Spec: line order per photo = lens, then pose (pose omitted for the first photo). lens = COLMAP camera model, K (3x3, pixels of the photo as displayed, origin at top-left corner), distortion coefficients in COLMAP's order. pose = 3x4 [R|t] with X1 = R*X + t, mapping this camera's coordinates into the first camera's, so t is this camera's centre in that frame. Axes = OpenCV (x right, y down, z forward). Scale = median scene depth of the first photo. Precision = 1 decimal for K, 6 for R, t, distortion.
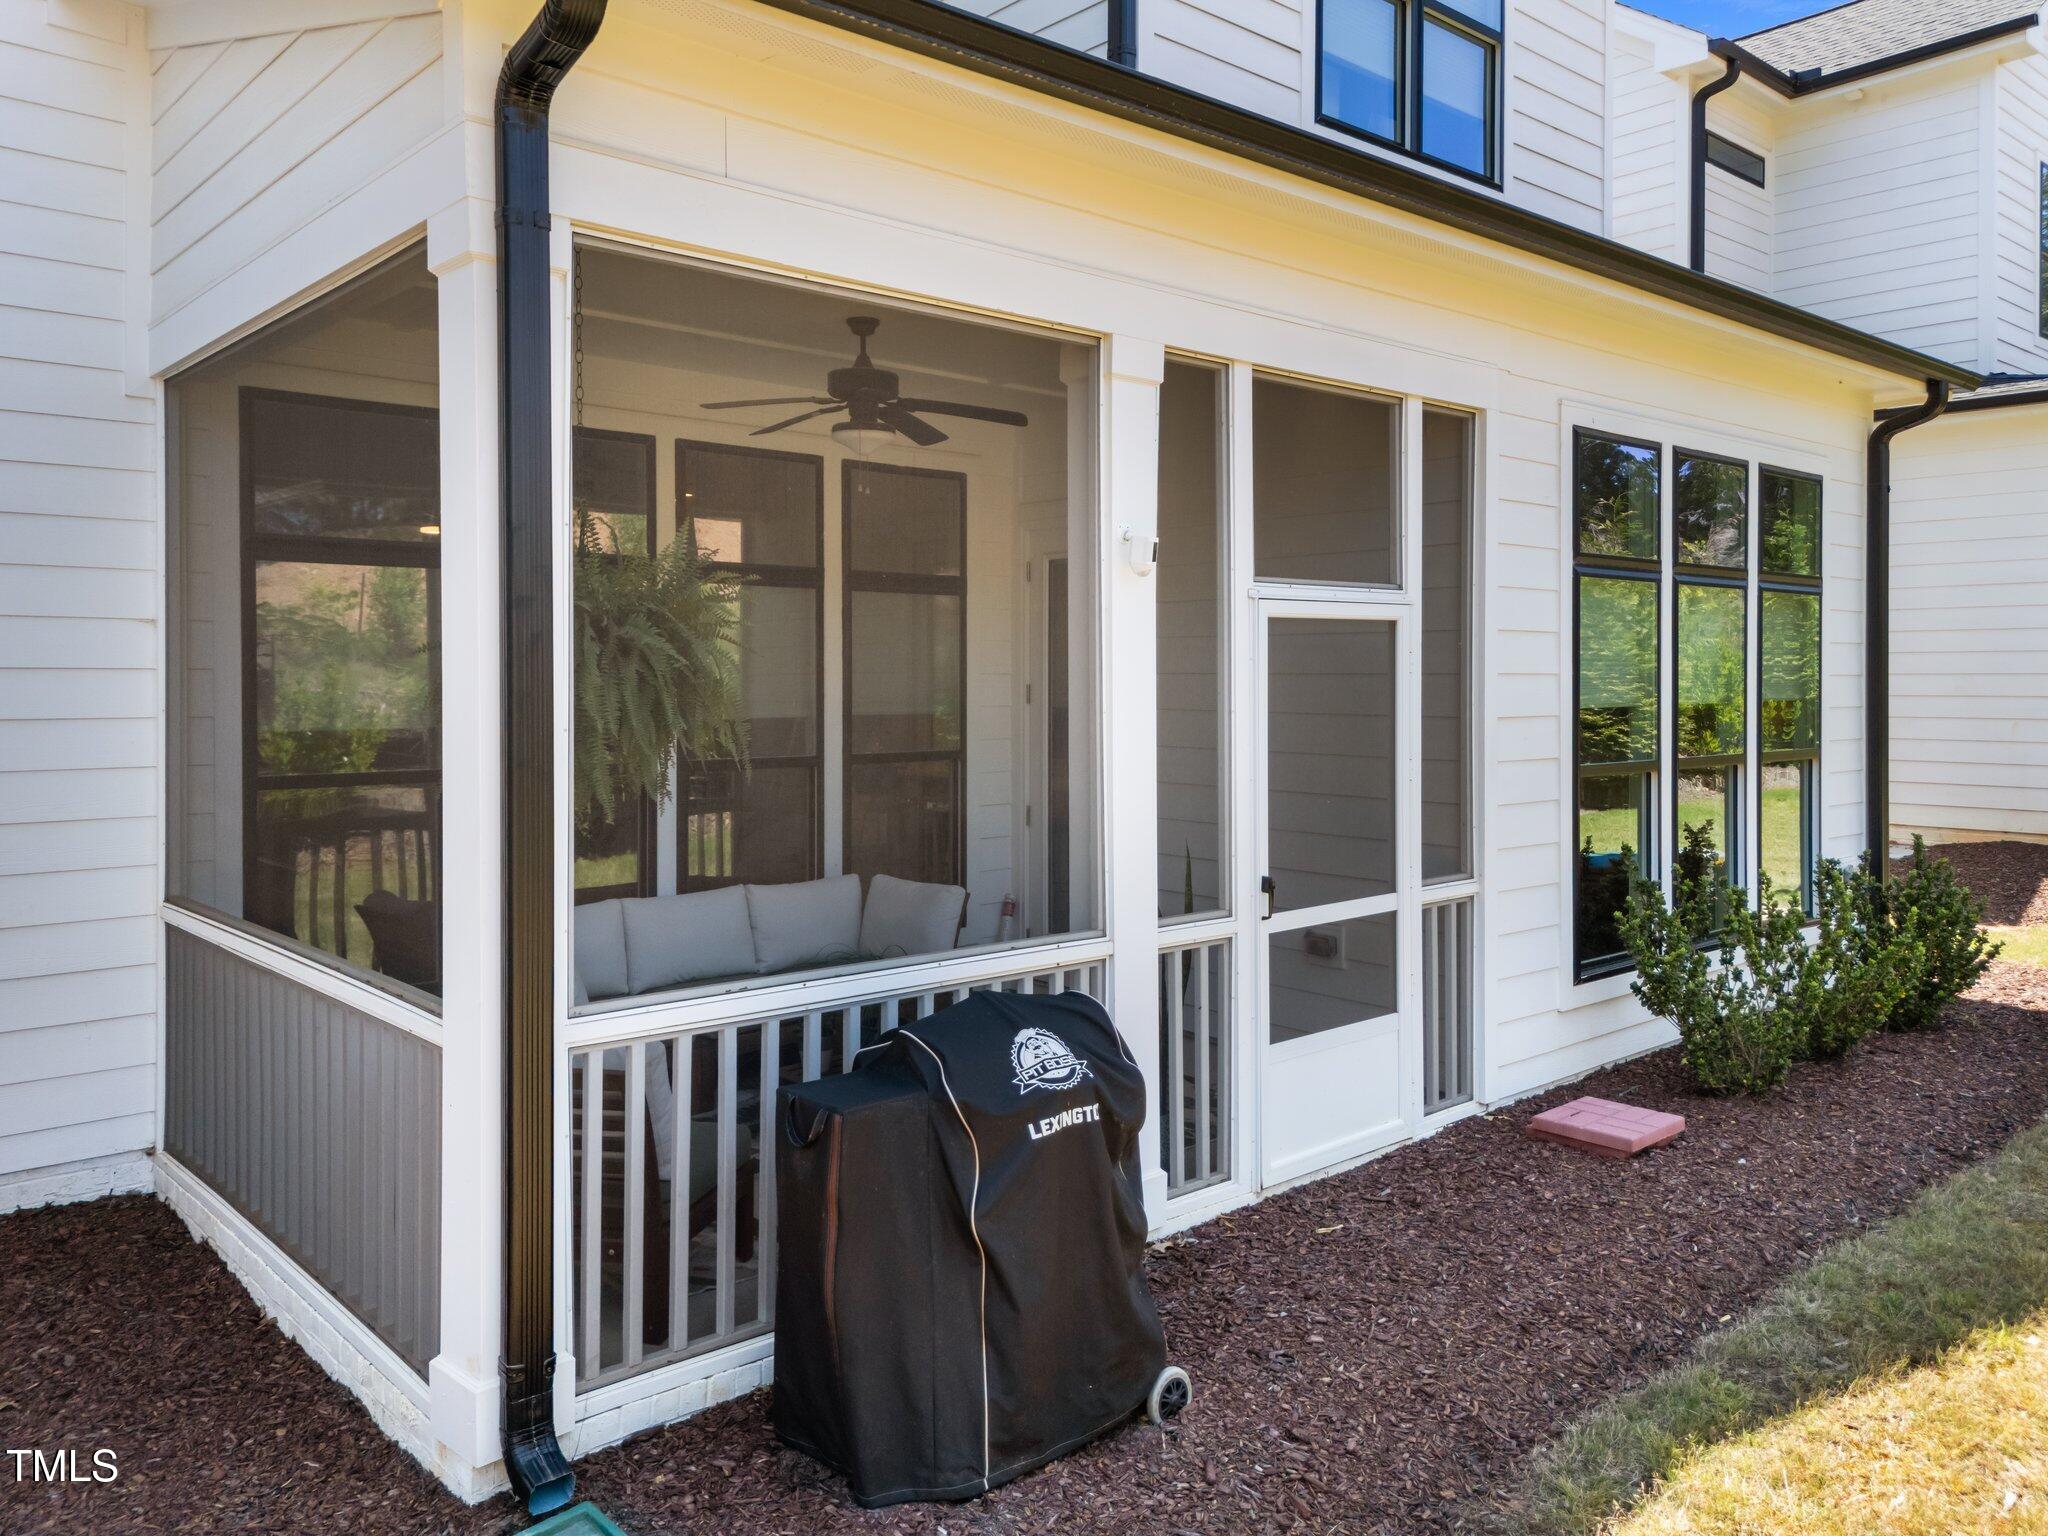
lens RADIAL K [[1530.2, 0, 1022.7], [0, 1530.2, 691.0], [0, 0, 1]] dist [0.078230, -0.067876]
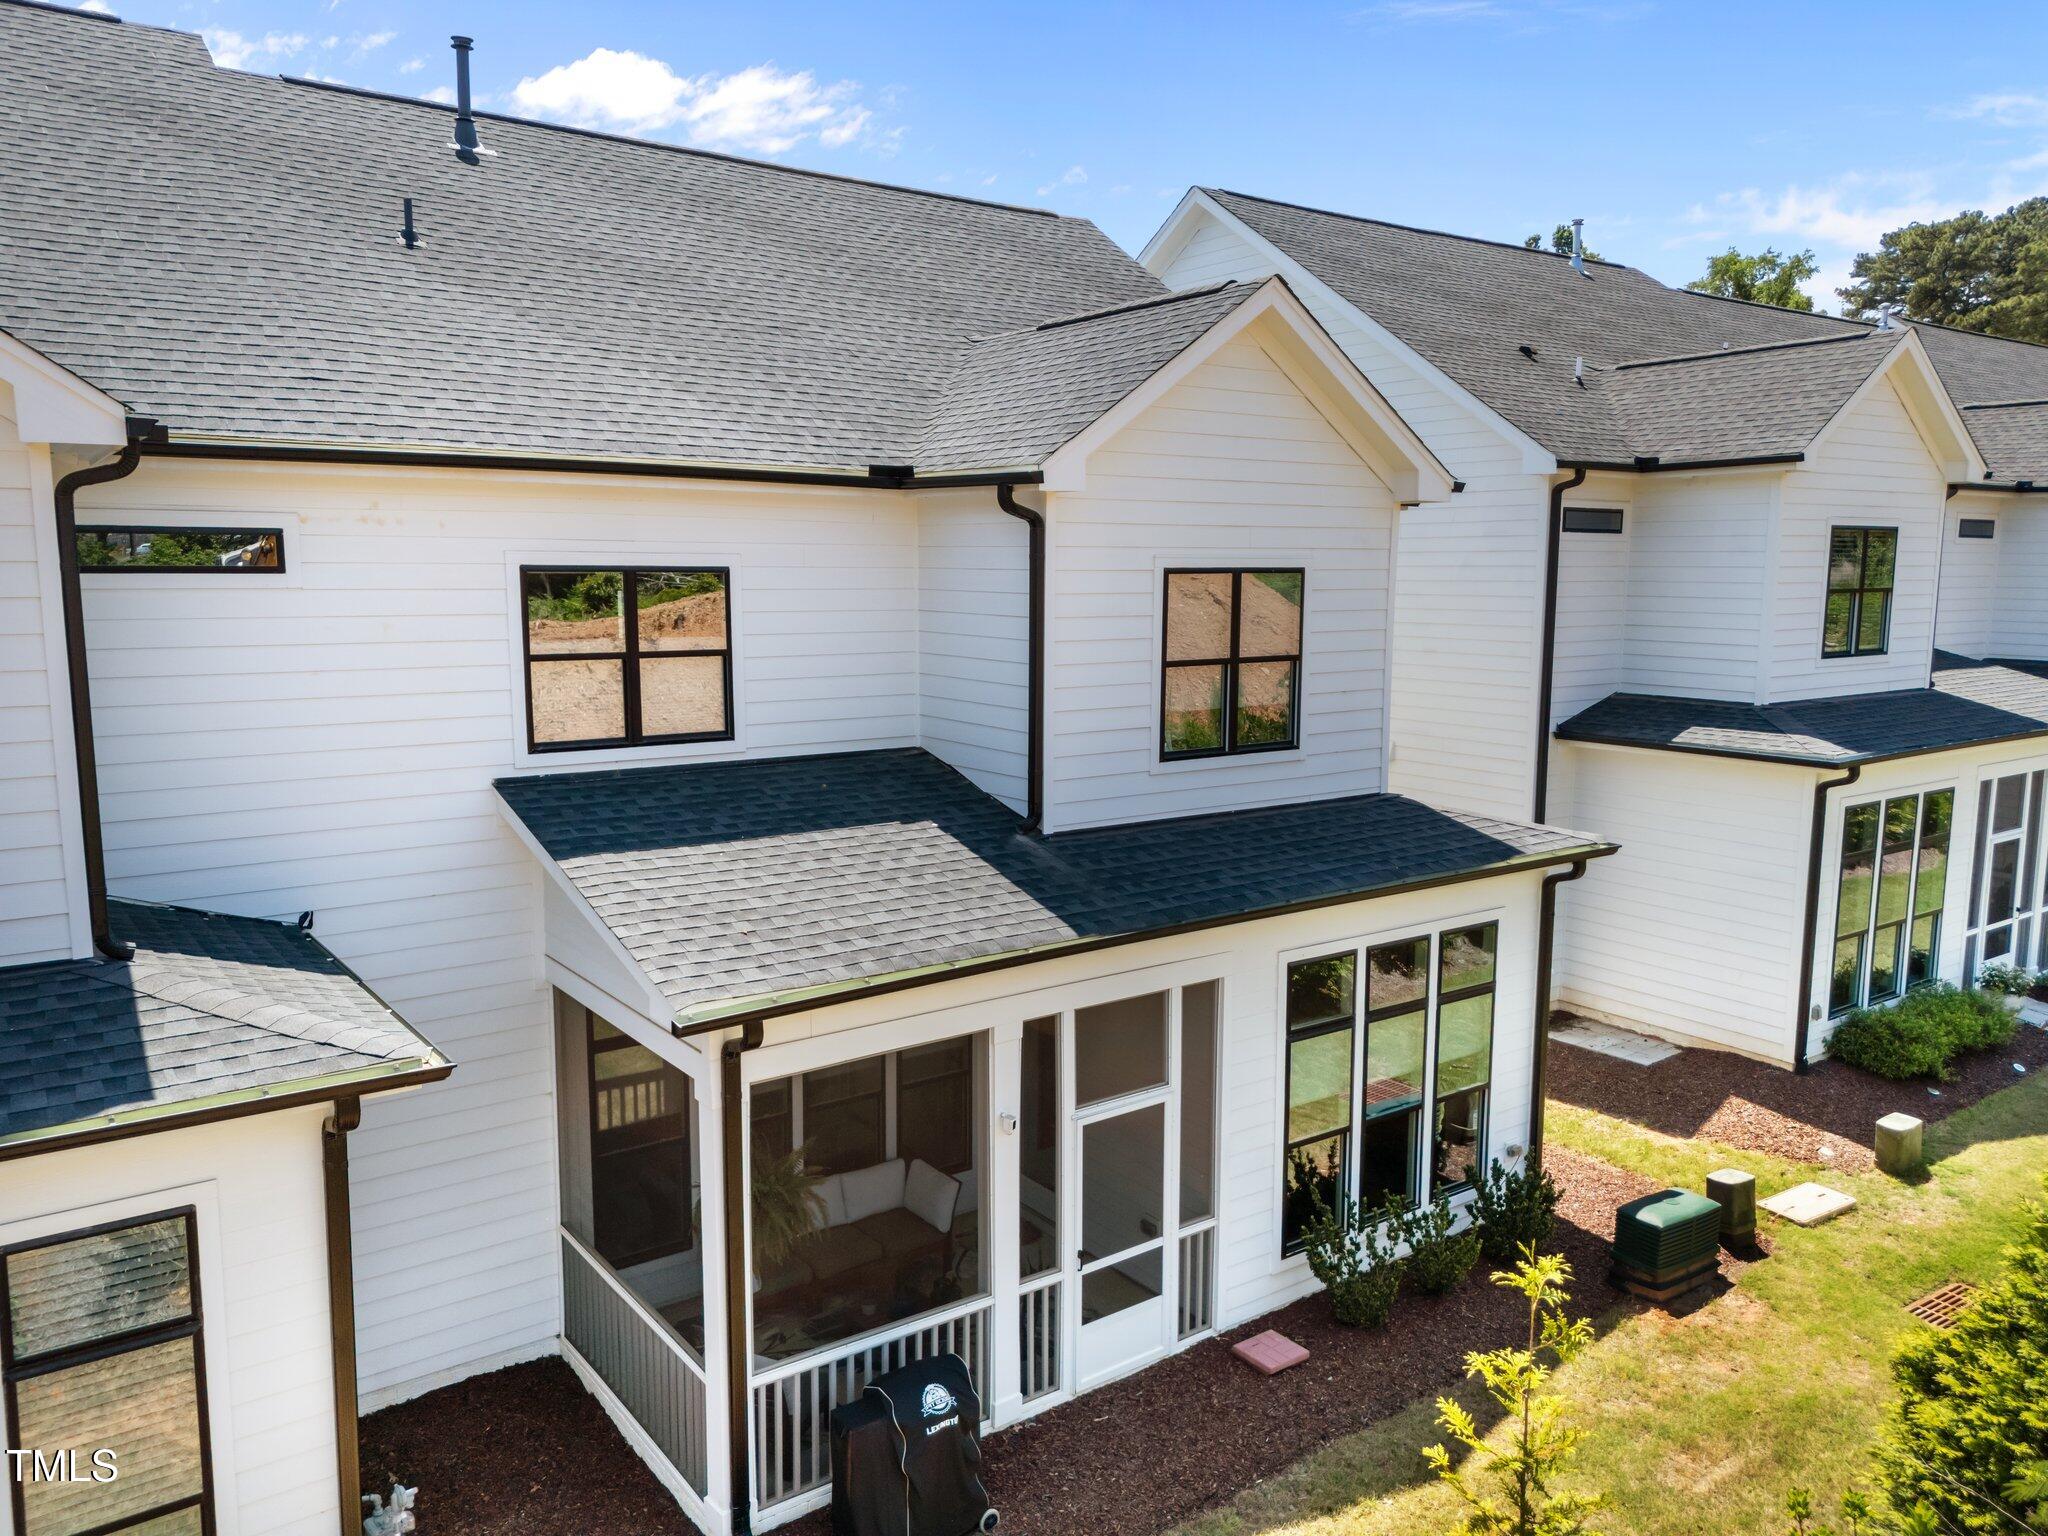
lens RADIAL K [[1513.0, 0, 1024.0], [0, 1513.0, 768.0], [0, 0, 1]] dist [0.066866, -0.048105]
pose [[0.995361, 0.018391, -0.094438, 0.261741], [-0.005590, 0.990957, 0.134065, -0.783460], [0.096050, -0.132915, 0.986462, -0.923408]]
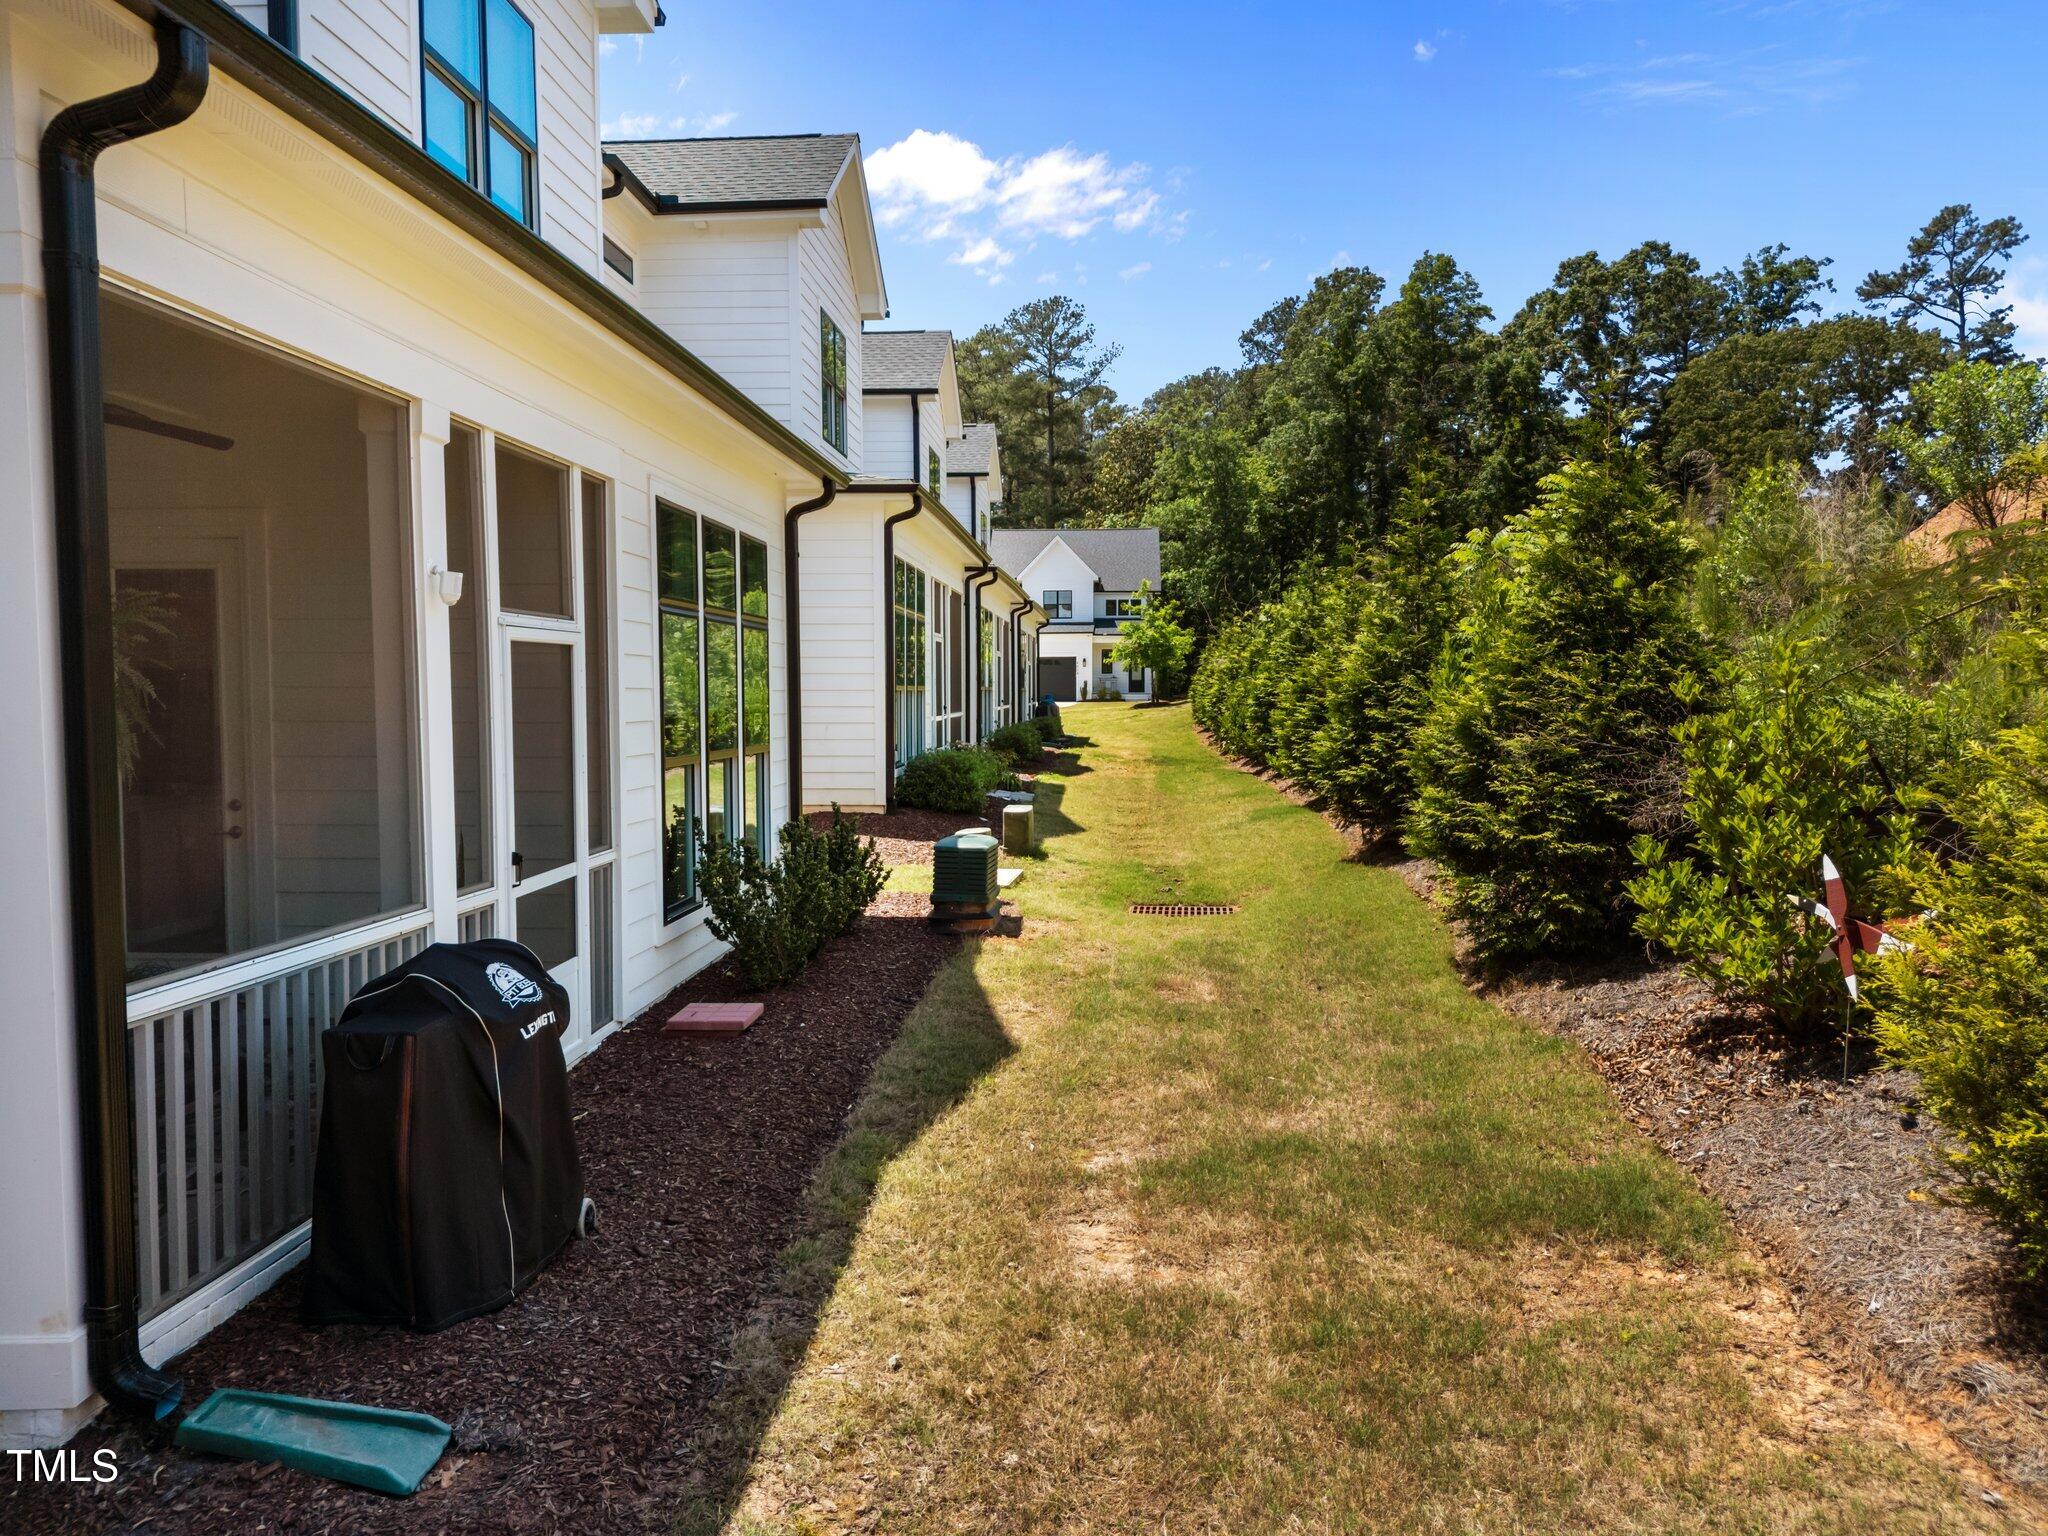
lens RADIAL K [[1513.0, 0, 1024.0], [0, 1513.0, 768.0], [0, 0, 1]] dist [0.066866, -0.048105]
pose [[0.707885, -0.035041, 0.705458, -0.408410], [0.005503, 0.999012, 0.044101, 0.001609], [-0.706306, -0.027336, 0.707379, -0.151052]]
